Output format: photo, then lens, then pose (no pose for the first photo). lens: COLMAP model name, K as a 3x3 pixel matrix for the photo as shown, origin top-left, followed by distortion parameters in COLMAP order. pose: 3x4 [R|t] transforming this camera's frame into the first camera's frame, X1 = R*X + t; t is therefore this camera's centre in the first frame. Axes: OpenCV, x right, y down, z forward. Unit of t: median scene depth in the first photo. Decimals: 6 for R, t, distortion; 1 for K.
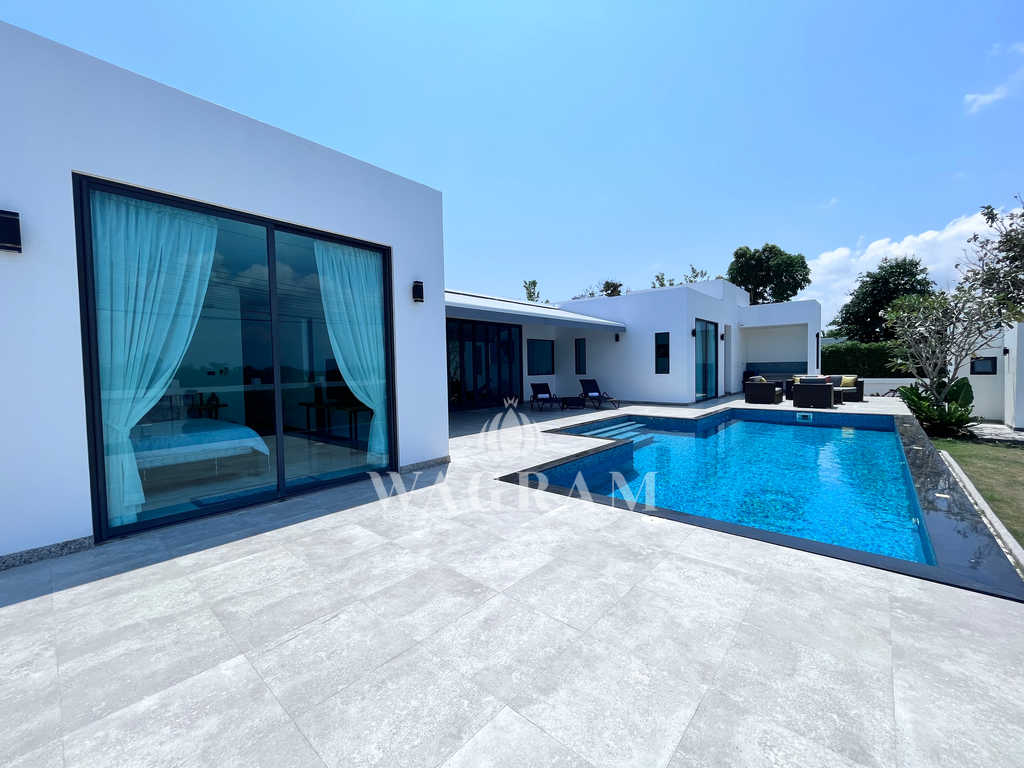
lens RADIAL K [[414.5, 0, 513.7], [0, 414.5, 380.7], [0, 0, 1]] dist [-0.003245, 0.000099]
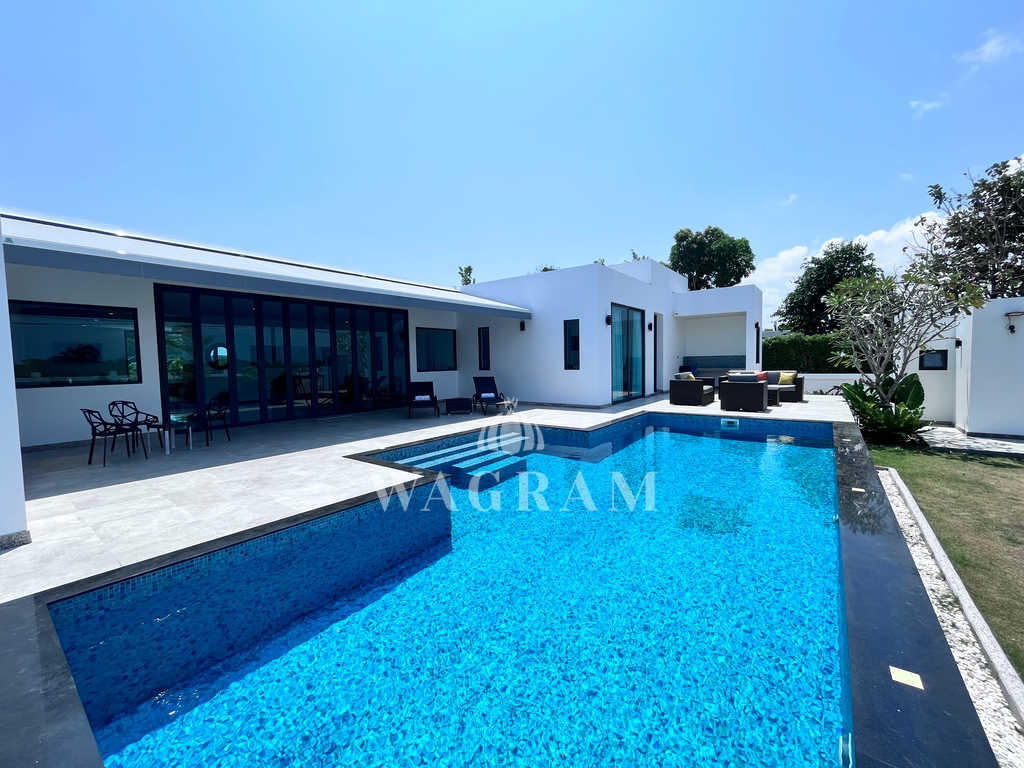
lens RADIAL K [[414.5, 0, 513.6], [0, 414.5, 379.4], [0, 0, 1]] dist [-0.003245, 0.000099]
pose [[0.997549, -0.003829, 0.069862, 0.180584], [0.003012, 0.999926, 0.011808, -0.007548], [-0.069902, -0.011568, 0.997487, 0.179568]]
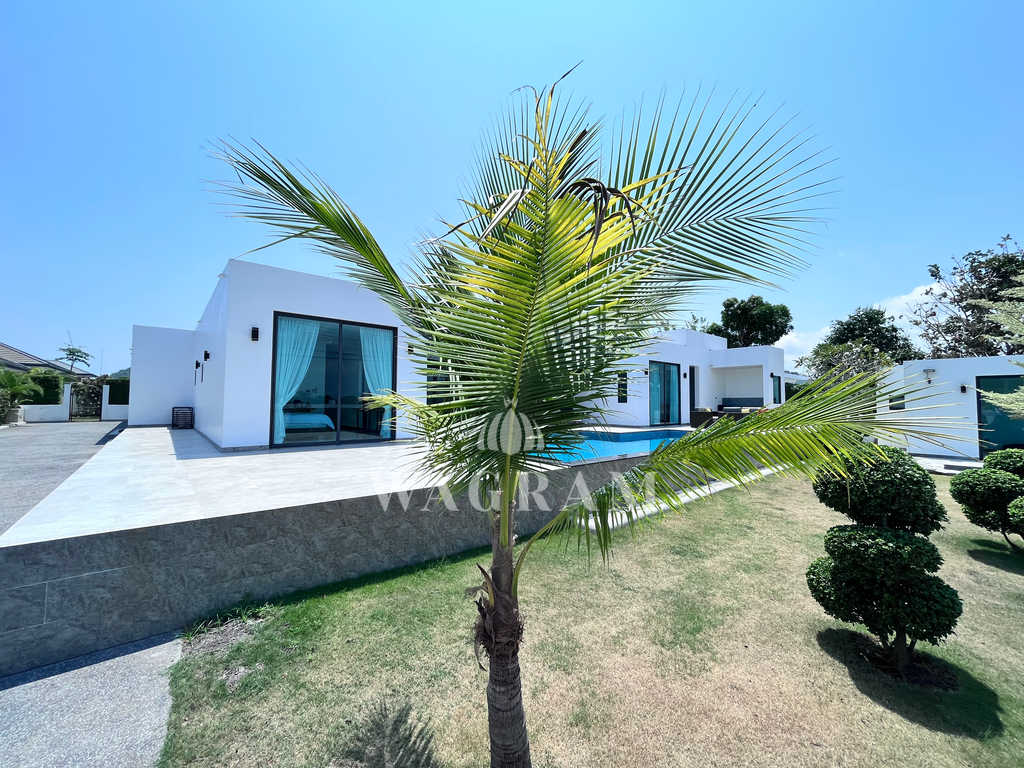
lens RADIAL K [[414.5, 0, 513.8], [0, 414.5, 389.1], [0, 0, 1]] dist [-0.003245, 0.000099]
pose [[0.988952, 0.018613, -0.147063, 0.207870], [-0.028619, 0.997395, -0.066219, 0.035071], [0.145447, 0.069697, 0.986908, -0.324679]]
